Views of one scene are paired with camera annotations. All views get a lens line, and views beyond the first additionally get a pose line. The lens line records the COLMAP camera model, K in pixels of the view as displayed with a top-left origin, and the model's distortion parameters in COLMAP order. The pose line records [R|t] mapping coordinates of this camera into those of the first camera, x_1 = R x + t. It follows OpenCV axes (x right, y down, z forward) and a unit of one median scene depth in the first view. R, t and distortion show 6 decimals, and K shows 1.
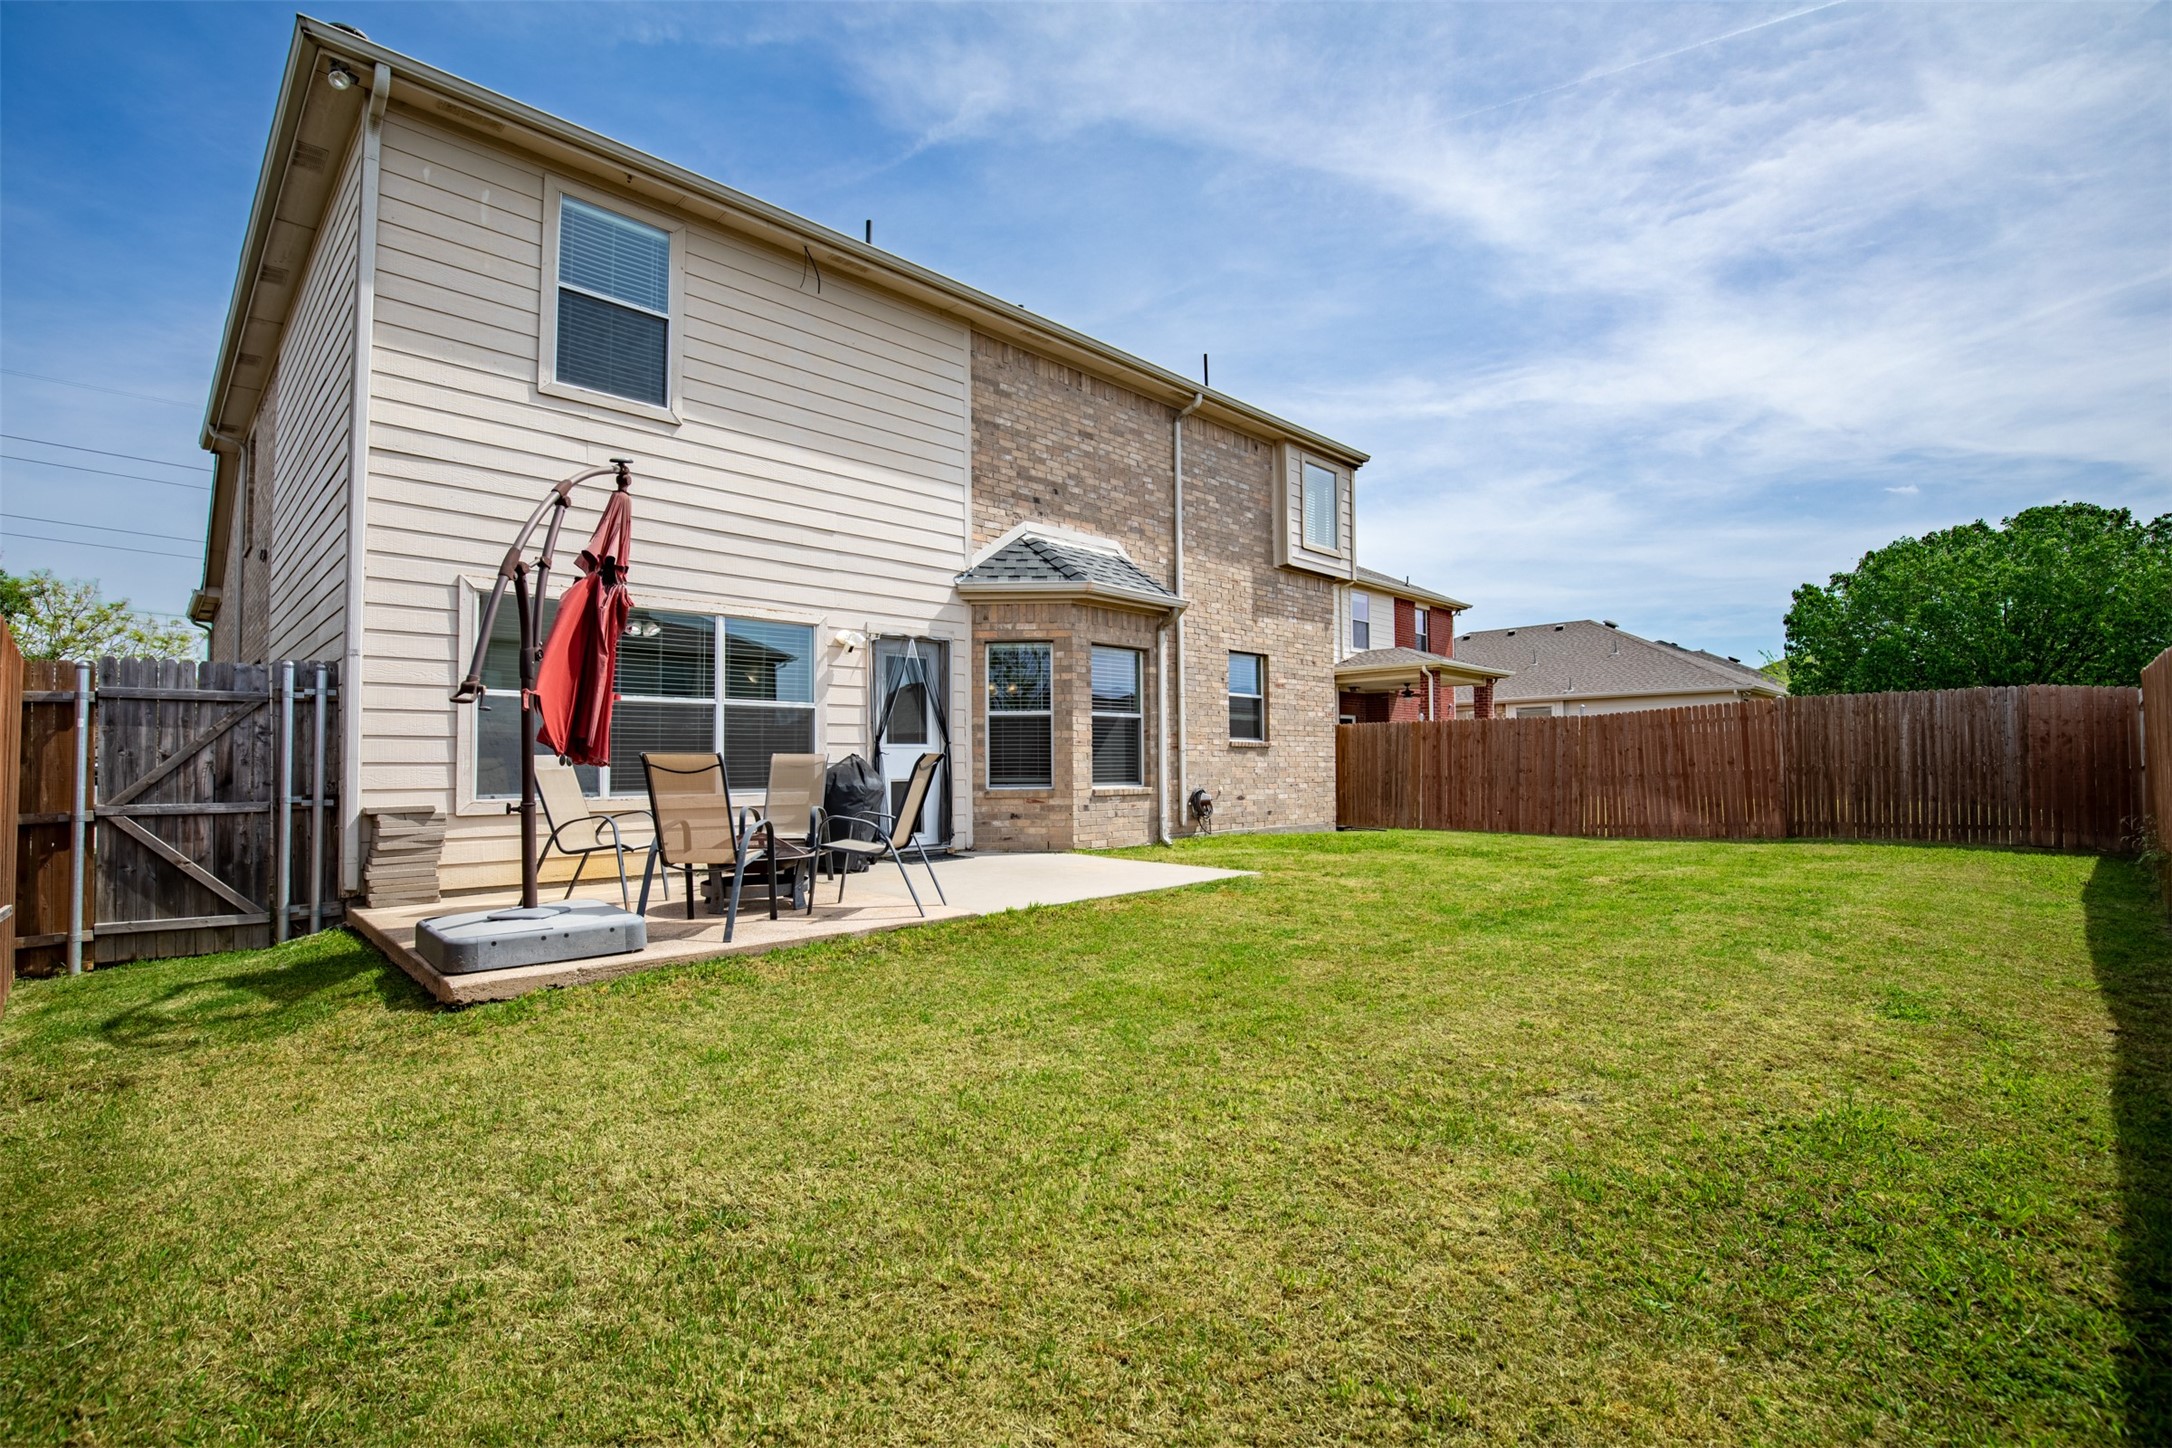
lens RADIAL K [[1012.9, 0, 1086.0], [0, 1012.9, 724.0], [0, 0, 1]] dist [-0.000797, -0.000041]
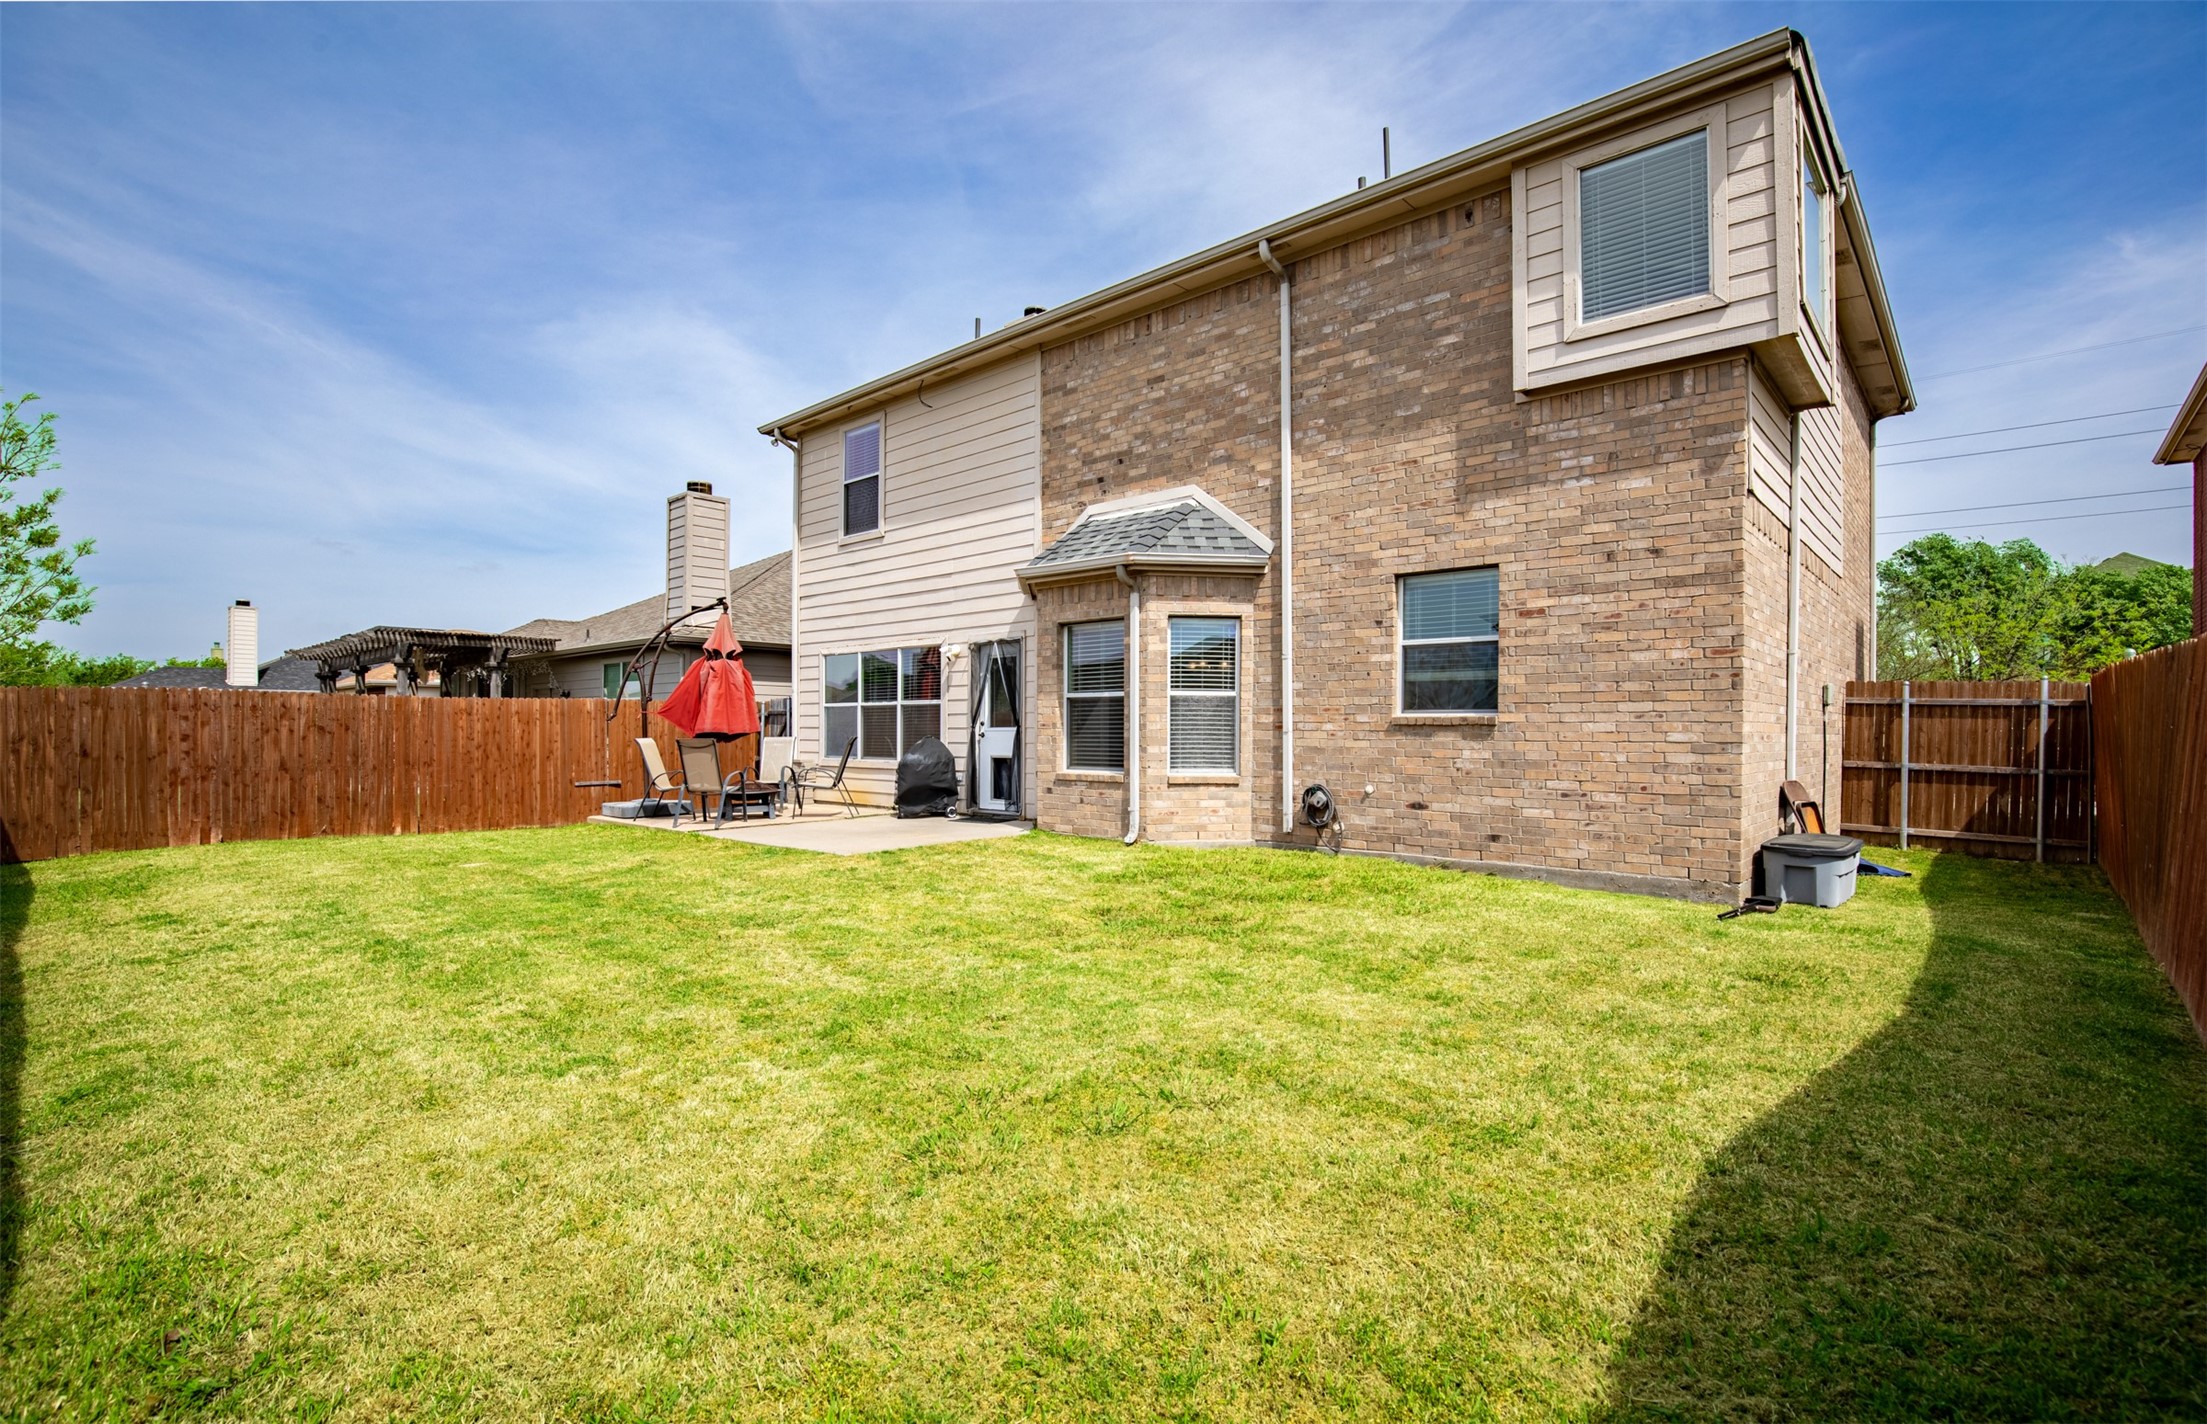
lens RADIAL K [[981.5, 0, 1108.2], [0, 981.5, 741.3], [0, 0, 1]] dist [-0.015065, -0.000127]
pose [[0.059802, 0.016617, -0.998072, 0.951329], [0.038342, 0.999085, 0.018931, 0.017435], [0.997474, -0.039401, 0.059110, 0.980035]]
